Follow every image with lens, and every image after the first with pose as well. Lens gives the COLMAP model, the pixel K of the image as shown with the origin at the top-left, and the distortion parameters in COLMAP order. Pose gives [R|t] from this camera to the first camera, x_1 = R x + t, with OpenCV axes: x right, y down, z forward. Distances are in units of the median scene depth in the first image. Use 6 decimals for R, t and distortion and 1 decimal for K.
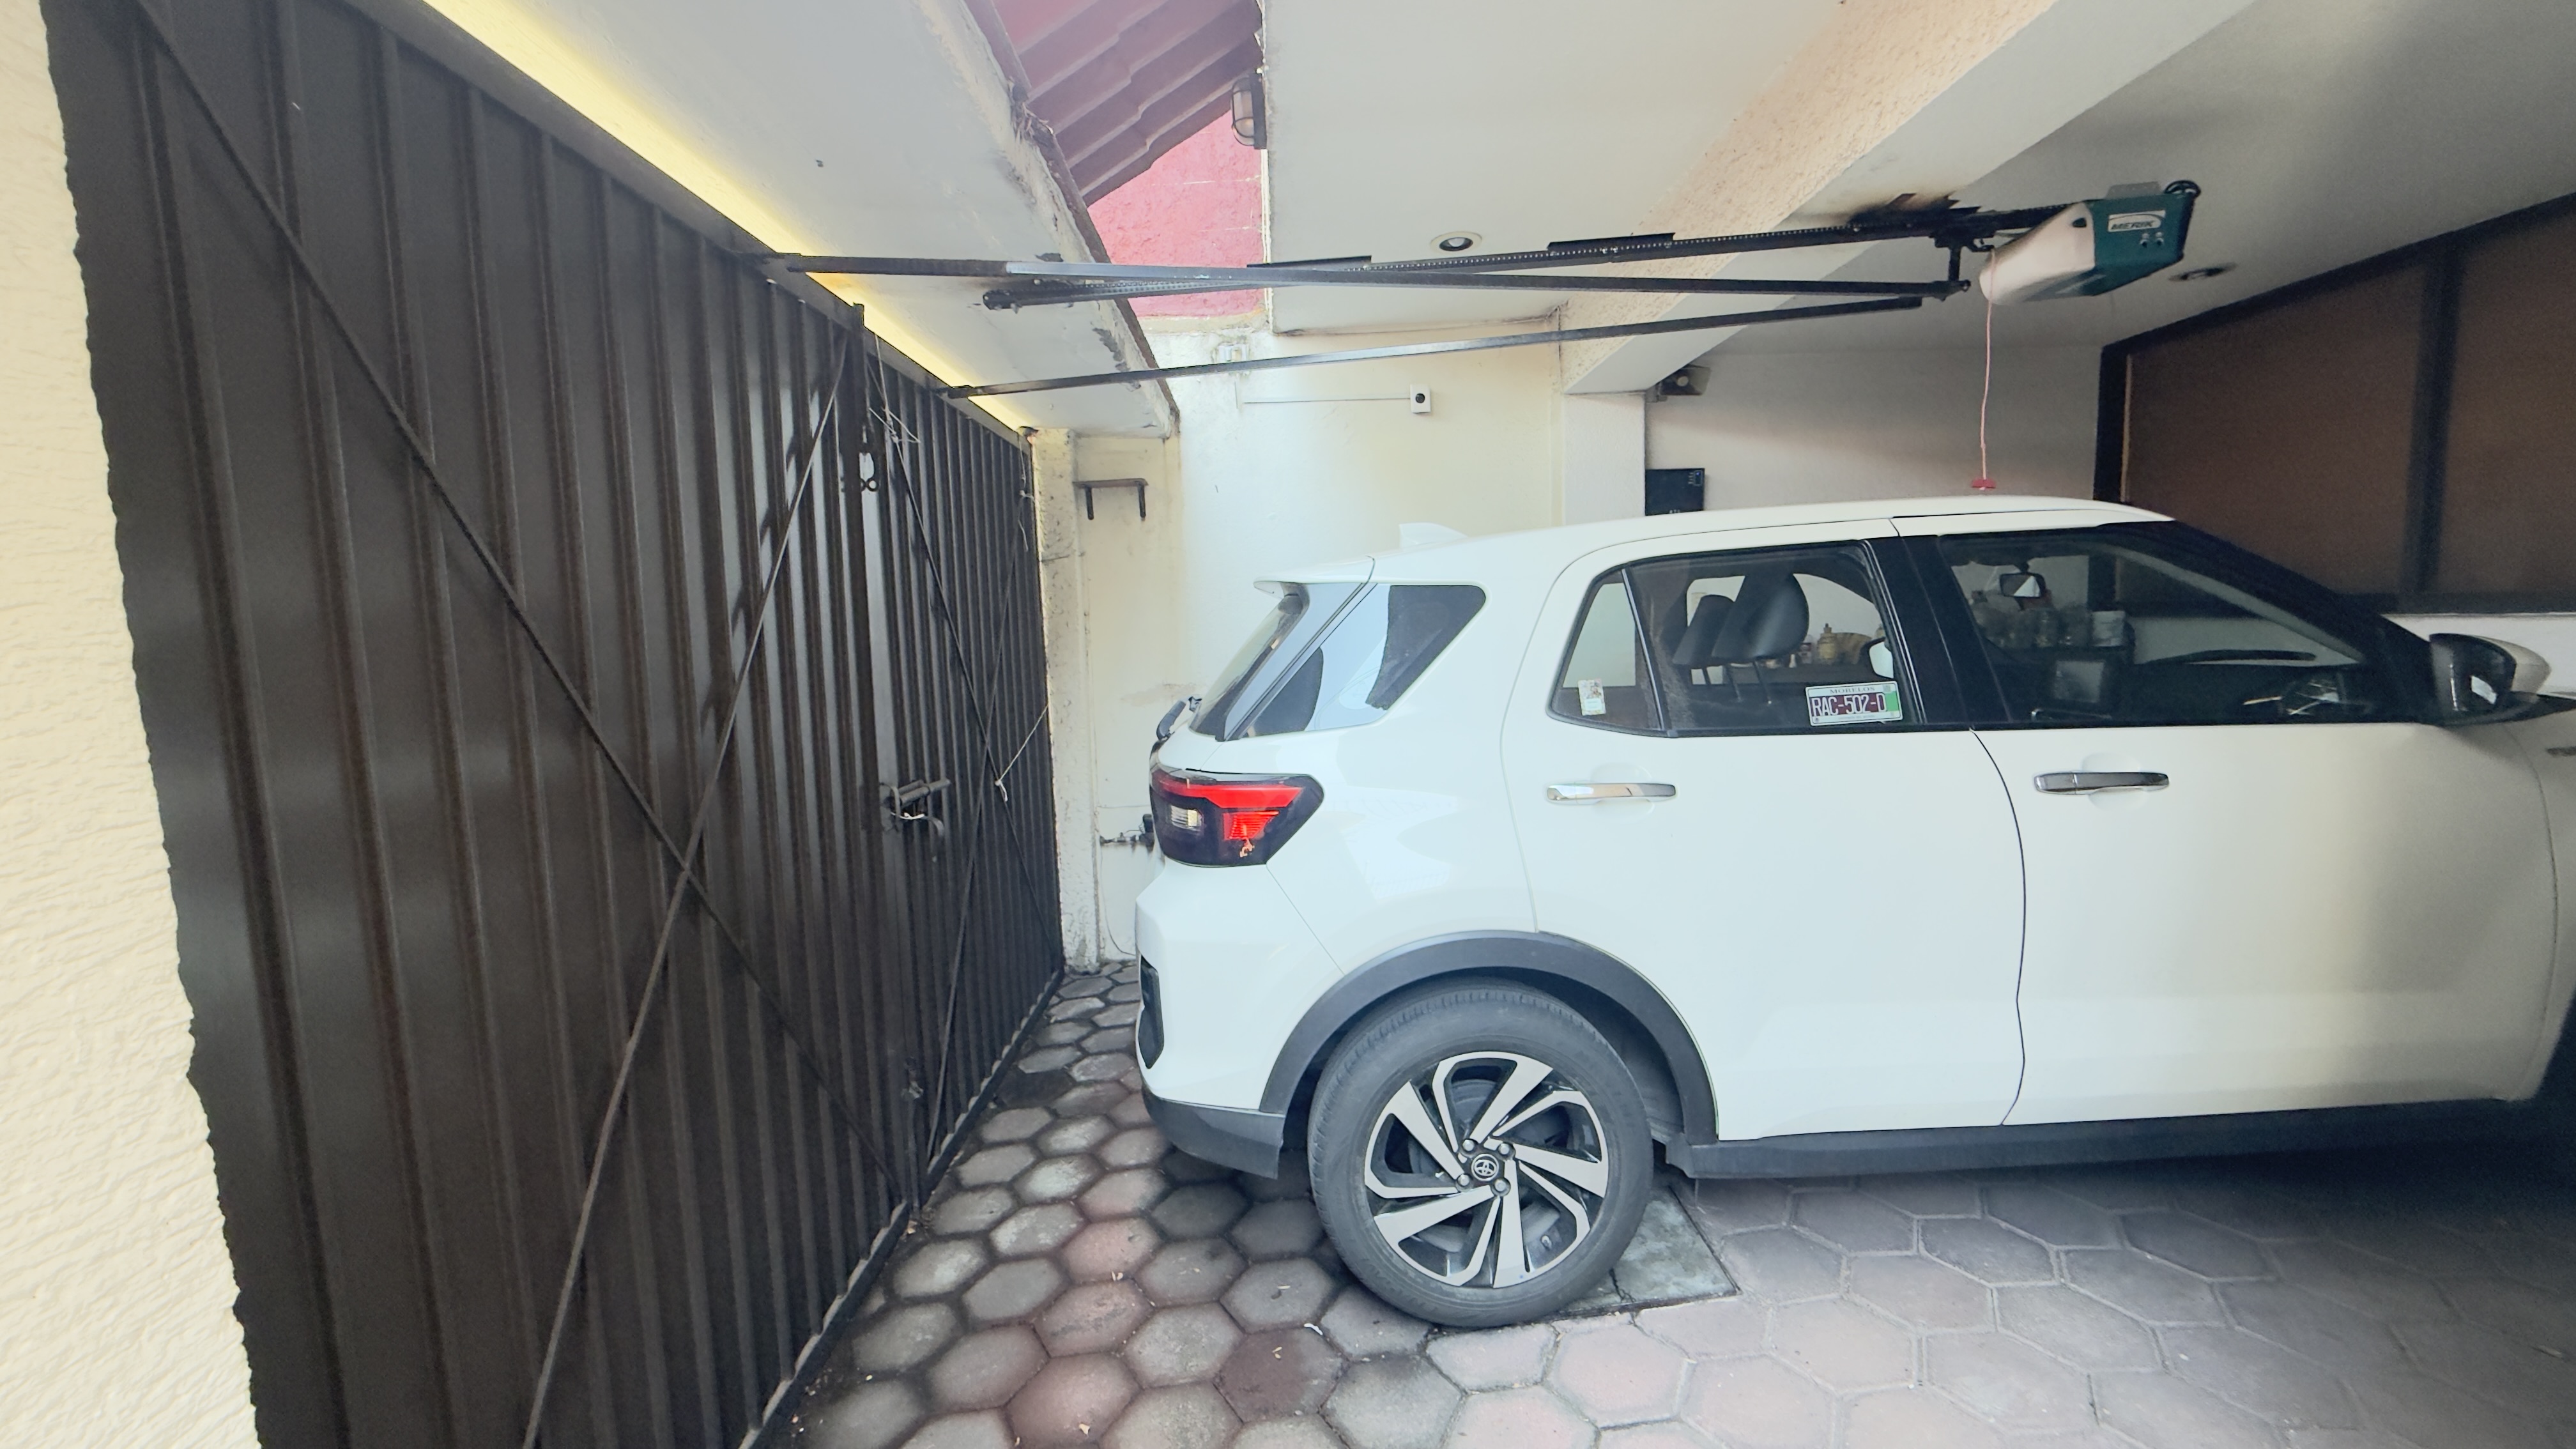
lens RADIAL K [[1027.0, 0, 1285.7], [0, 1027.0, 721.2], [0, 0, 1]] dist [0.000573, 0.000004]
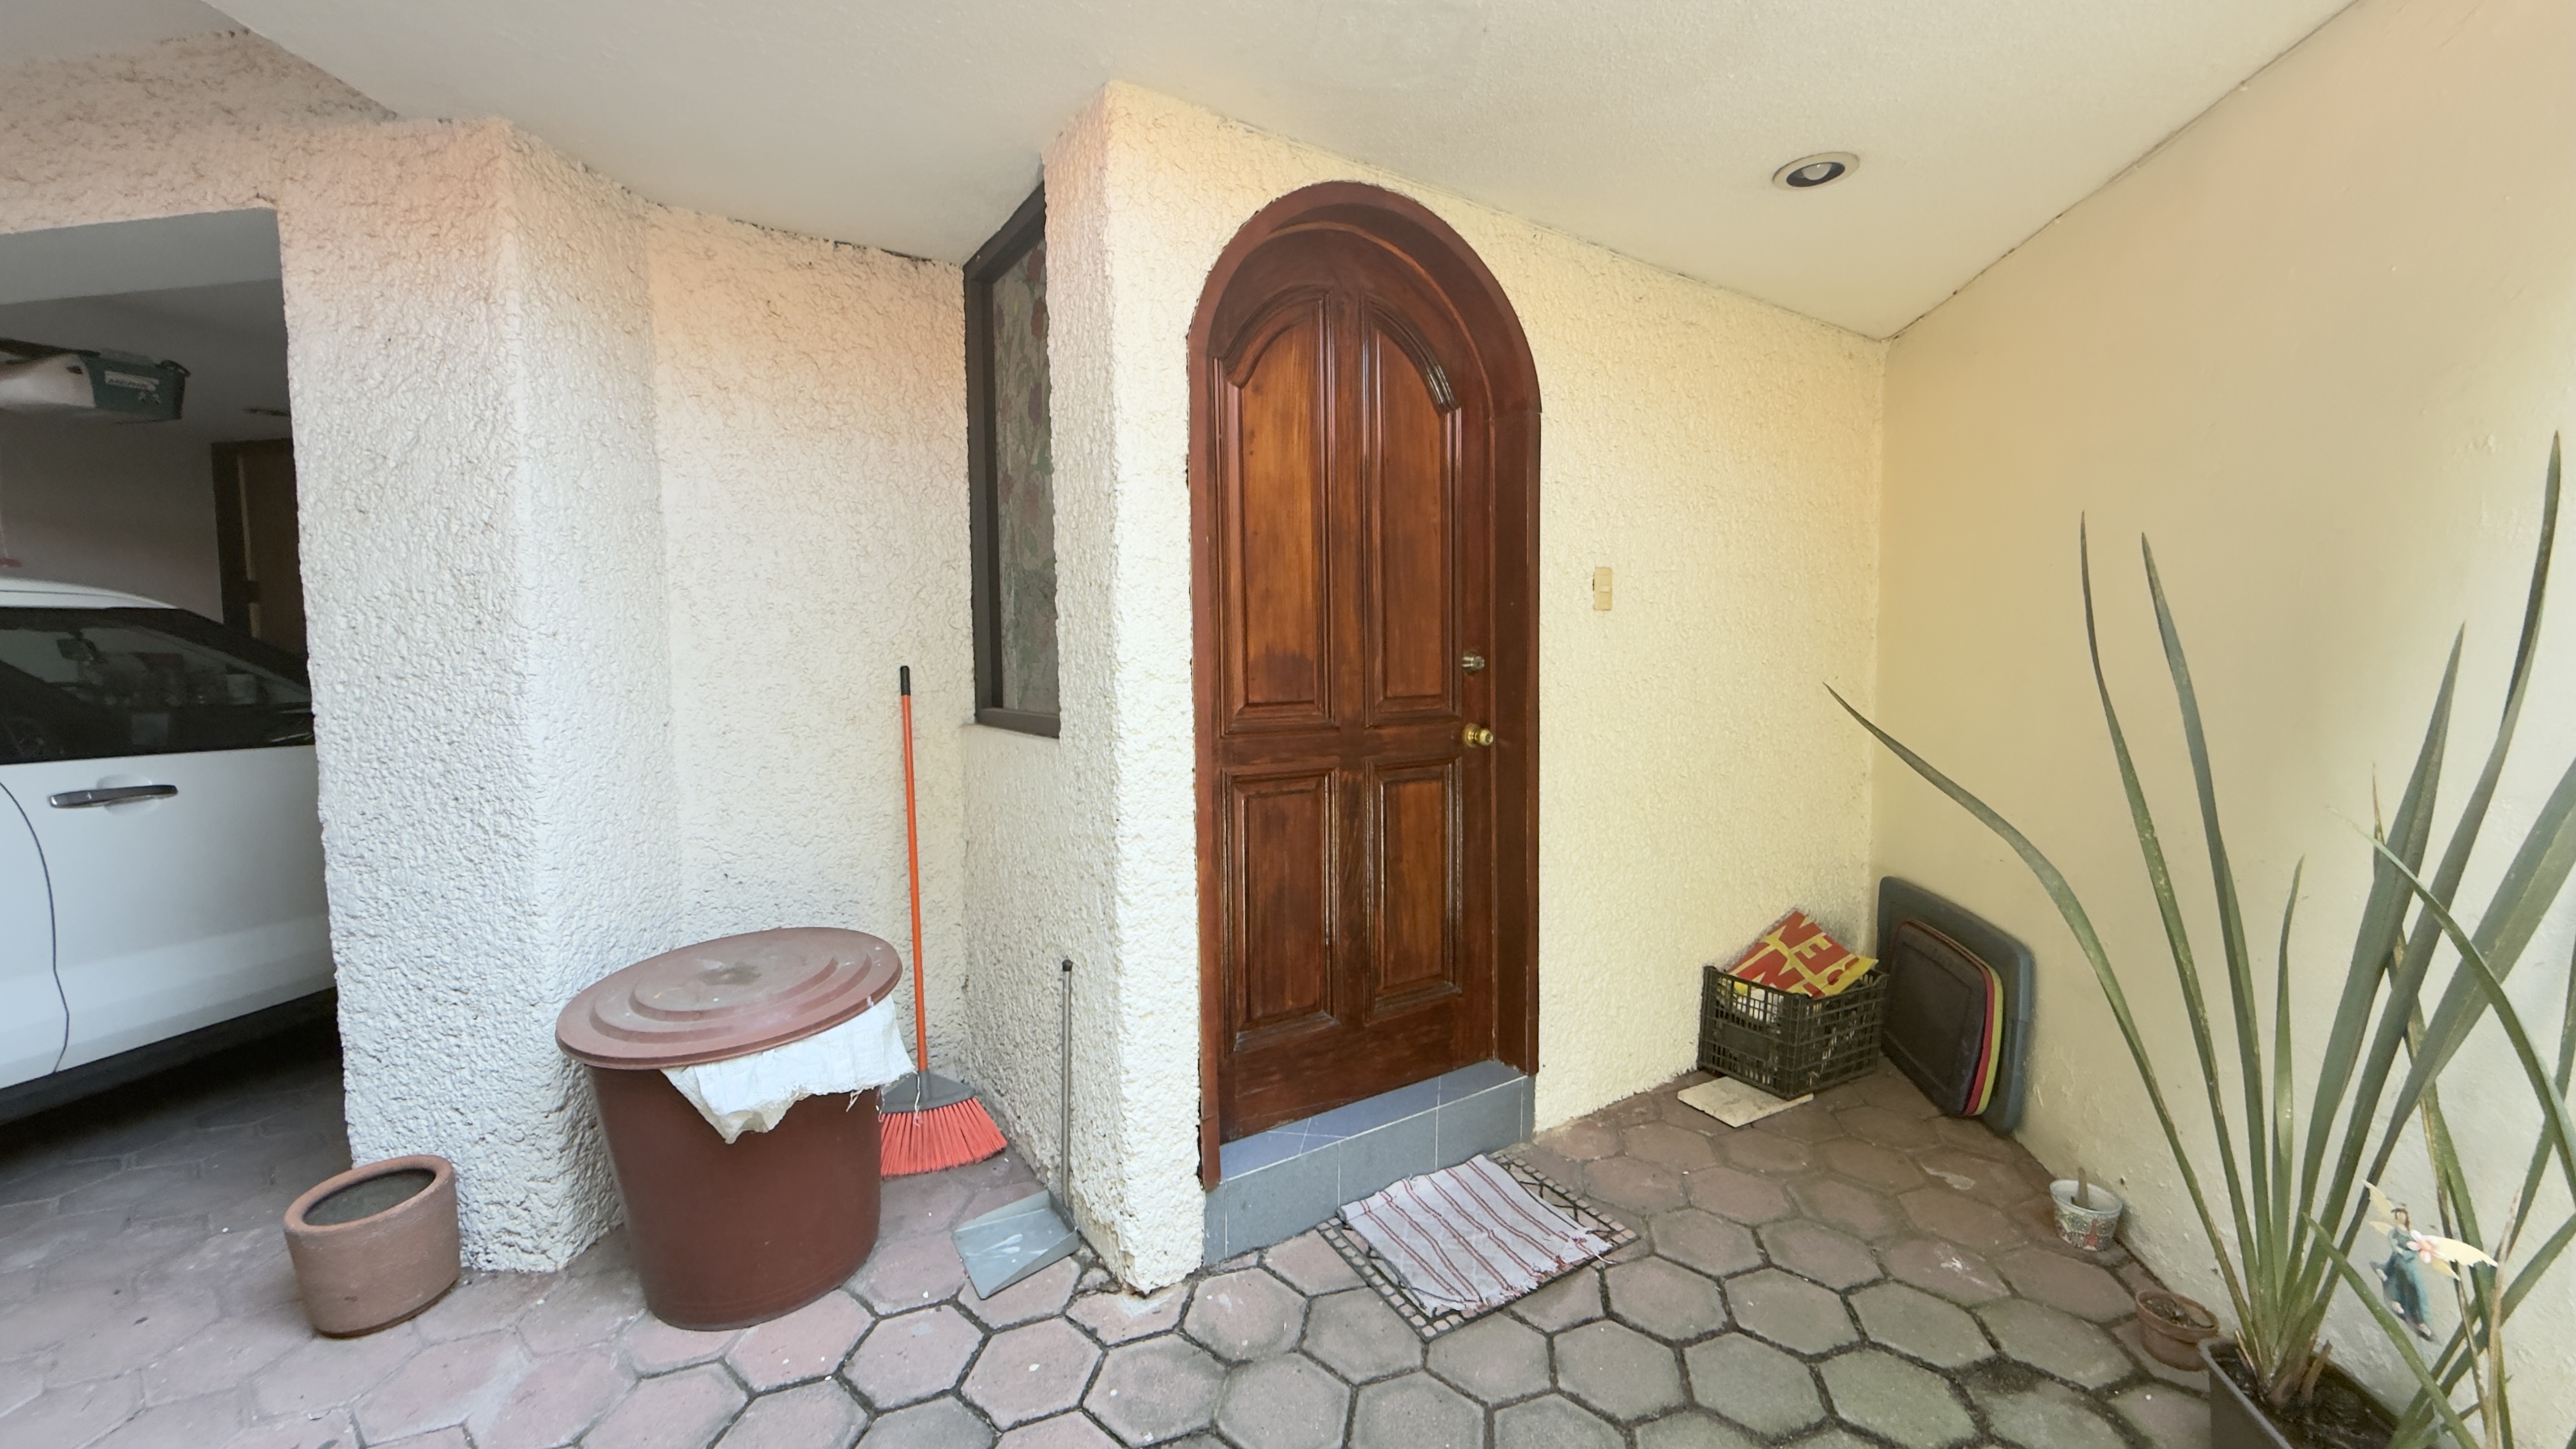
lens RADIAL K [[1027.0, 0, 1283.0], [0, 1027.0, 721.1], [0, 0, 1]] dist [0.000573, 0.000004]
pose [[0.189760, -0.038999, 0.981056, -0.213462], [0.101121, 0.994673, 0.019981, 0.075823], [-0.976609, 0.095413, 0.192693, -0.671734]]
